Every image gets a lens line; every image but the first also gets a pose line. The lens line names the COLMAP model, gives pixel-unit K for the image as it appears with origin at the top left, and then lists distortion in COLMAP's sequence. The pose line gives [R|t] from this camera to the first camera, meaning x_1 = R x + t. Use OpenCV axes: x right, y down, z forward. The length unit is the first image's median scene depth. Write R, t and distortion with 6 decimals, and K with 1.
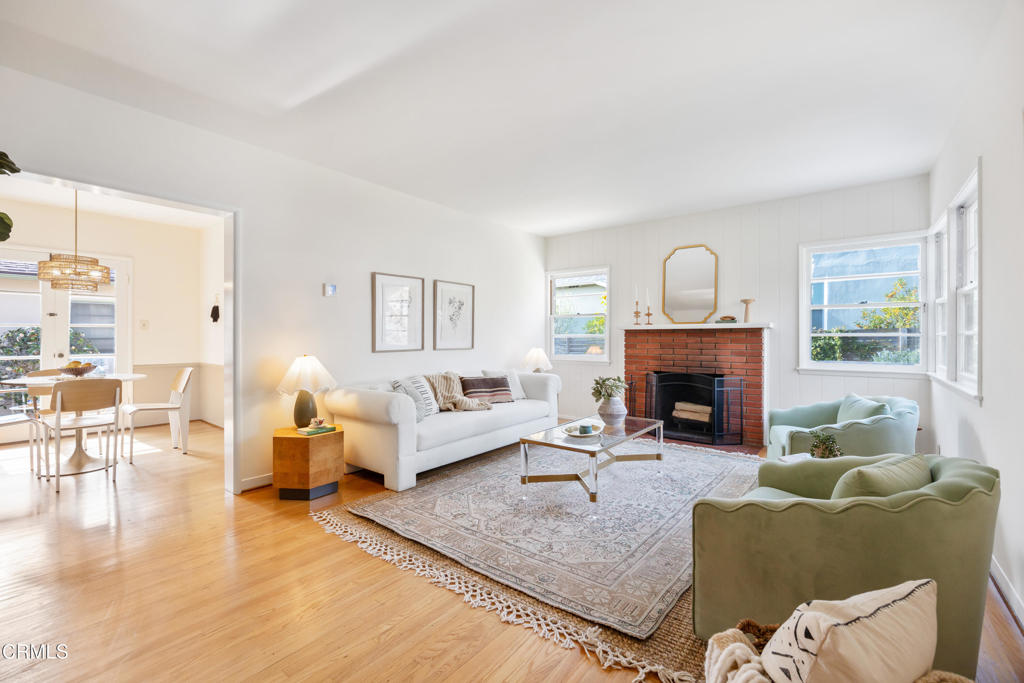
lens RADIAL K [[434.3, 0, 509.5], [0, 434.3, 335.5], [0, 0, 1]] dist [-0.016089, 0.001524]
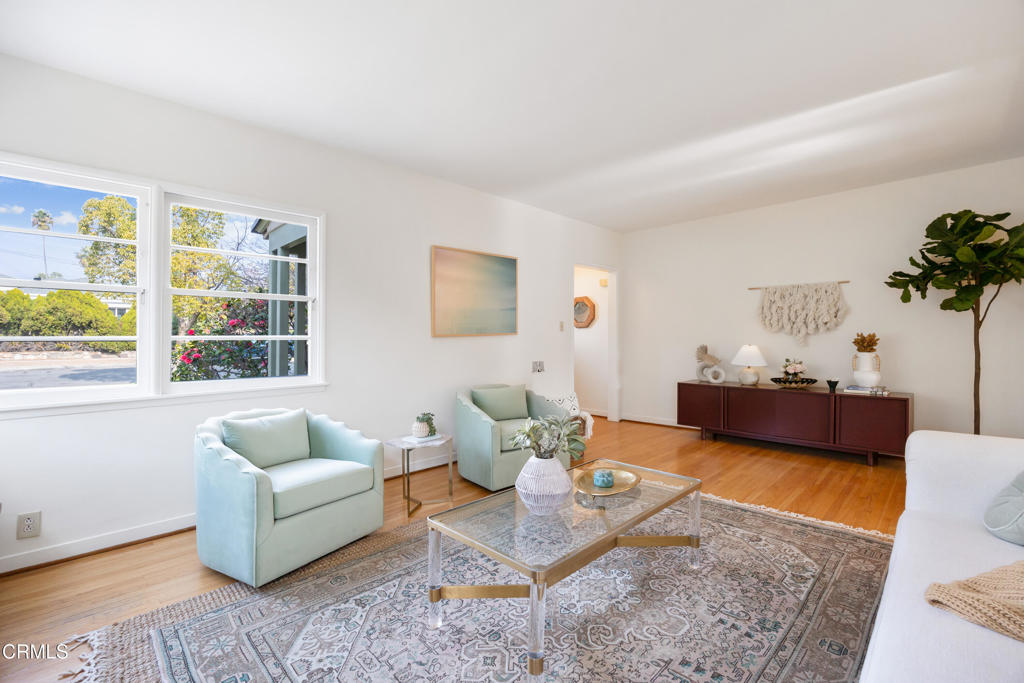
lens RADIAL K [[454.1, 0, 508.5], [0, 454.1, 342.3], [0, 0, 1]] dist [-0.012065, -0.000369]
pose [[-0.994156, 0.010442, 0.107443, 0.175904], [0.011032, 0.999927, 0.004894, 0.003887], [-0.107385, 0.006051, -0.994199, 1.232623]]
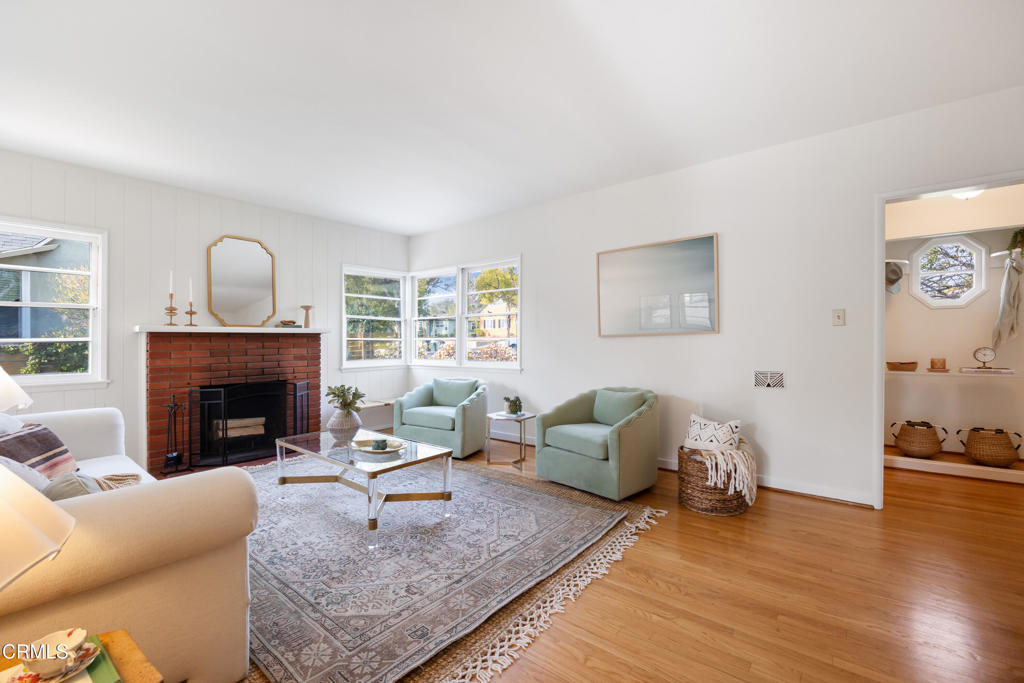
lens RADIAL K [[434.3, 0, 512.2], [0, 434.3, 338.6], [0, 0, 1]] dist [-0.016089, 0.001524]
pose [[0.014095, 0.004863, 0.999889, -0.519287], [0.004236, 0.999979, -0.004923, 0.003652], [-0.999892, 0.004305, 0.014074, 0.517494]]
